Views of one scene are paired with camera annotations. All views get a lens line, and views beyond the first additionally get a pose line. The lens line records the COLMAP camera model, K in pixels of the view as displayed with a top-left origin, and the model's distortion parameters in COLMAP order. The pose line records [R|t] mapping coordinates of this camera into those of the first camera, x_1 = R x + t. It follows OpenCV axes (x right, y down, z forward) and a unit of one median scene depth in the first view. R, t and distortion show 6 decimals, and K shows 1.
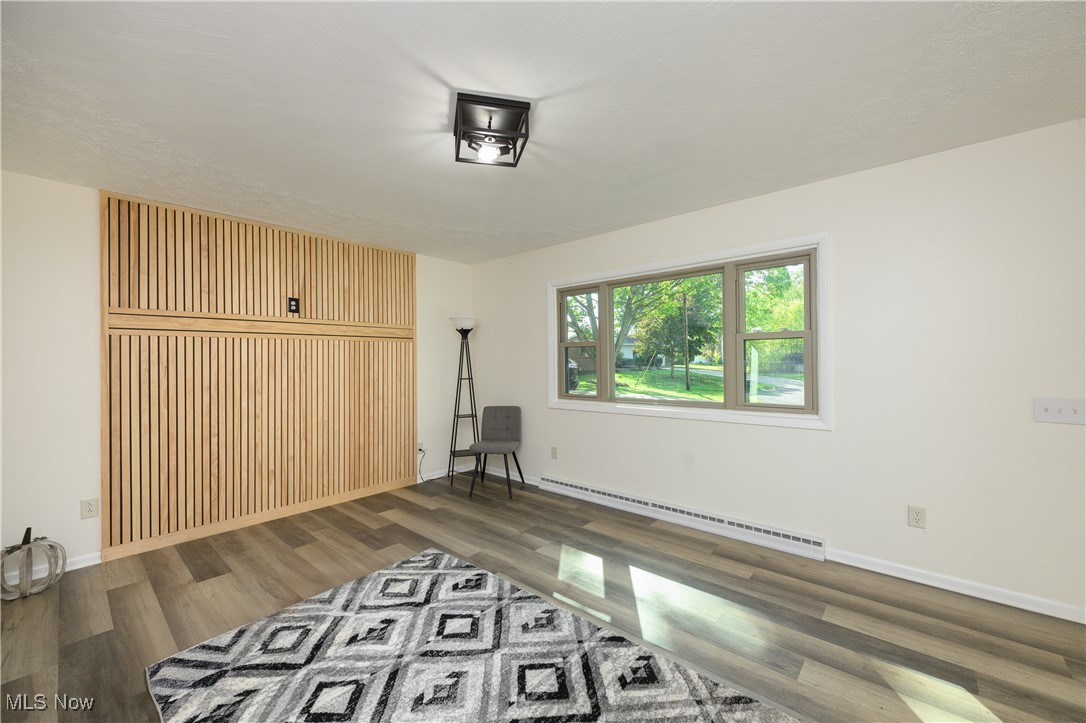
lens RADIAL K [[429.4, 0, 543.0], [0, 429.4, 361.5], [0, 0, 1]] dist [0.001623, -0.000181]
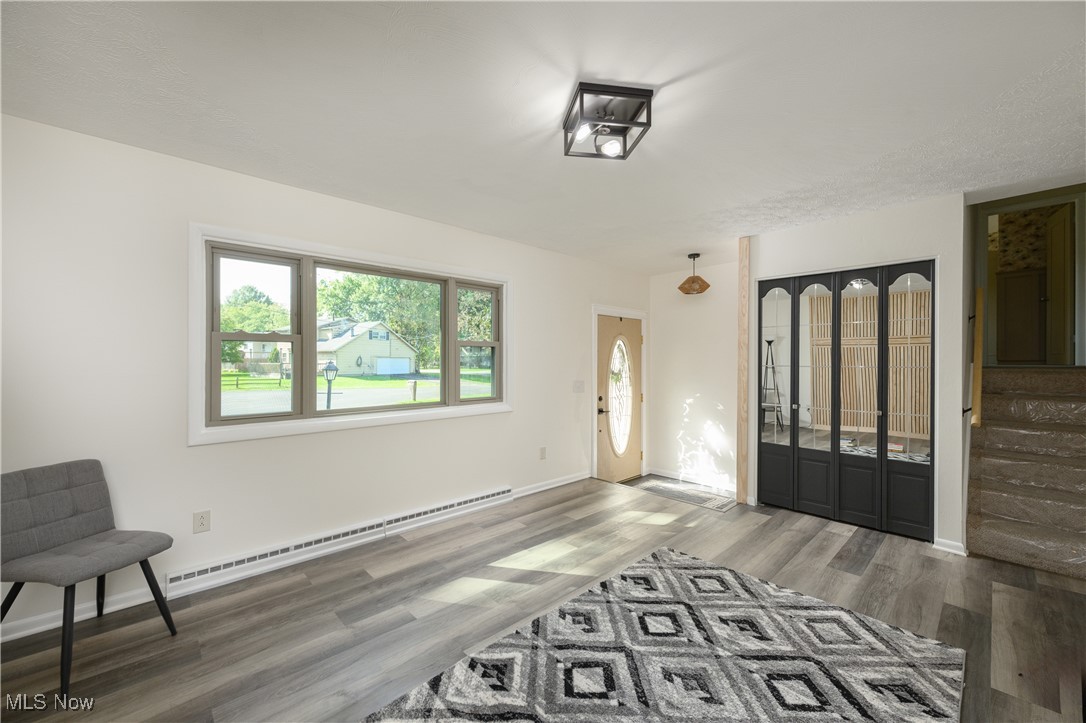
lens RADIAL K [[429.4, 0, 543.0], [0, 429.4, 361.5], [0, 0, 1]] dist [0.001623, -0.000181]
pose [[0.081330, 0.011542, 0.996620, -0.904198], [-0.003860, 0.999929, -0.011266, 0.009619], [-0.996680, -0.002931, 0.081369, 0.890510]]
